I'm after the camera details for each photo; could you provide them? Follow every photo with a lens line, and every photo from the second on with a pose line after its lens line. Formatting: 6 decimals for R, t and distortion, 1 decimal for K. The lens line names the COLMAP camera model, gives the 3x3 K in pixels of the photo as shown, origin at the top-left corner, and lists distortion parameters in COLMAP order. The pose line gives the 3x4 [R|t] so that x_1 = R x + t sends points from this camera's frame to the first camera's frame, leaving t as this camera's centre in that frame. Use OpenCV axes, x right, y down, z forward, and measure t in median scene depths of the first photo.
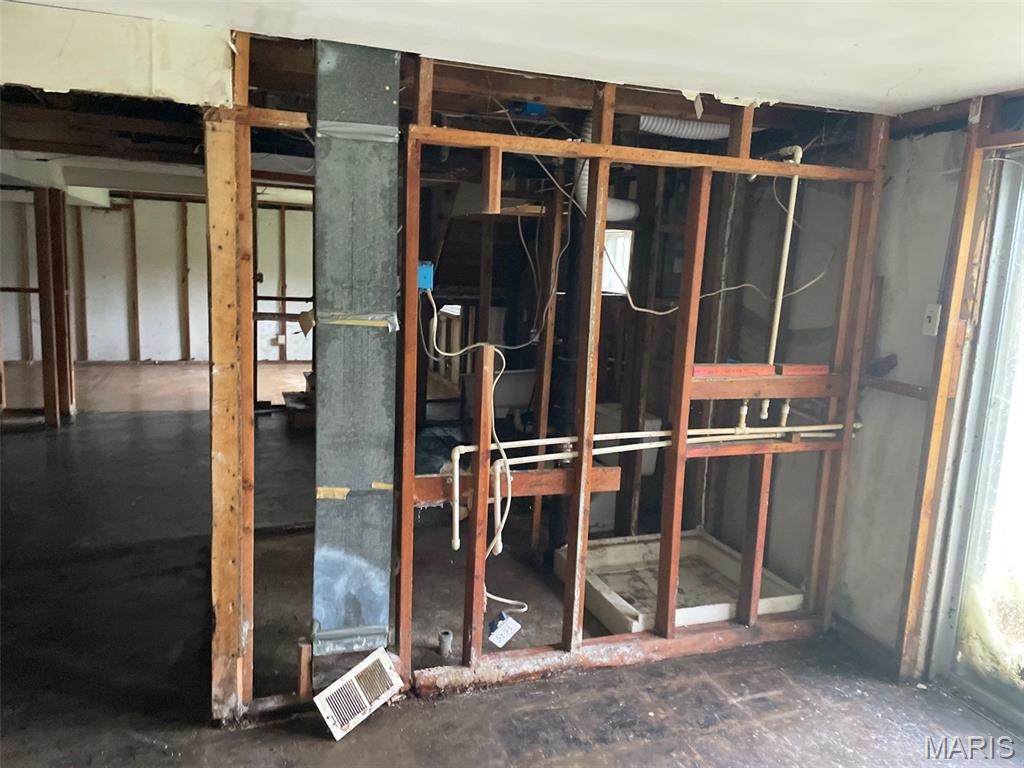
lens RADIAL K [[793.1, 0, 511.8], [0, 793.1, 378.8], [0, 0, 1]] dist [0.016727, 0.003719]
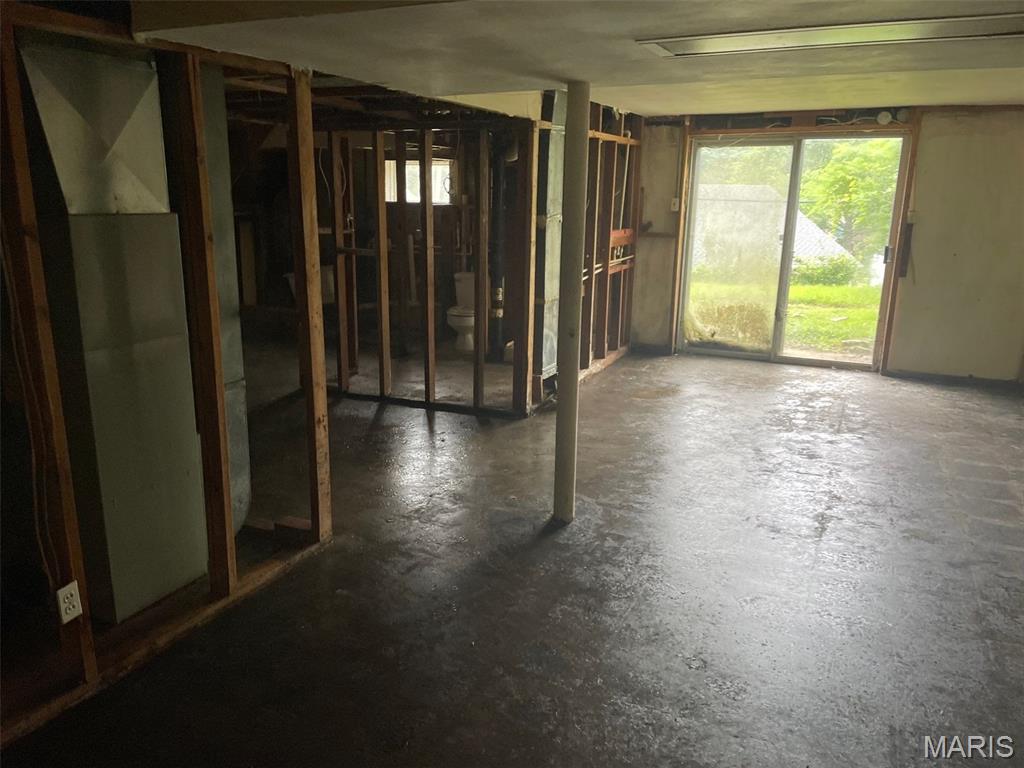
lens RADIAL K [[793.1, 0, 511.2], [0, 793.1, 386.9], [0, 0, 1]] dist [0.016727, 0.003719]
pose [[0.696383, -0.216282, 0.684305, -1.588983], [0.139864, 0.976126, 0.166182, 0.000454], [-0.703910, -0.020016, 0.710007, -0.398695]]
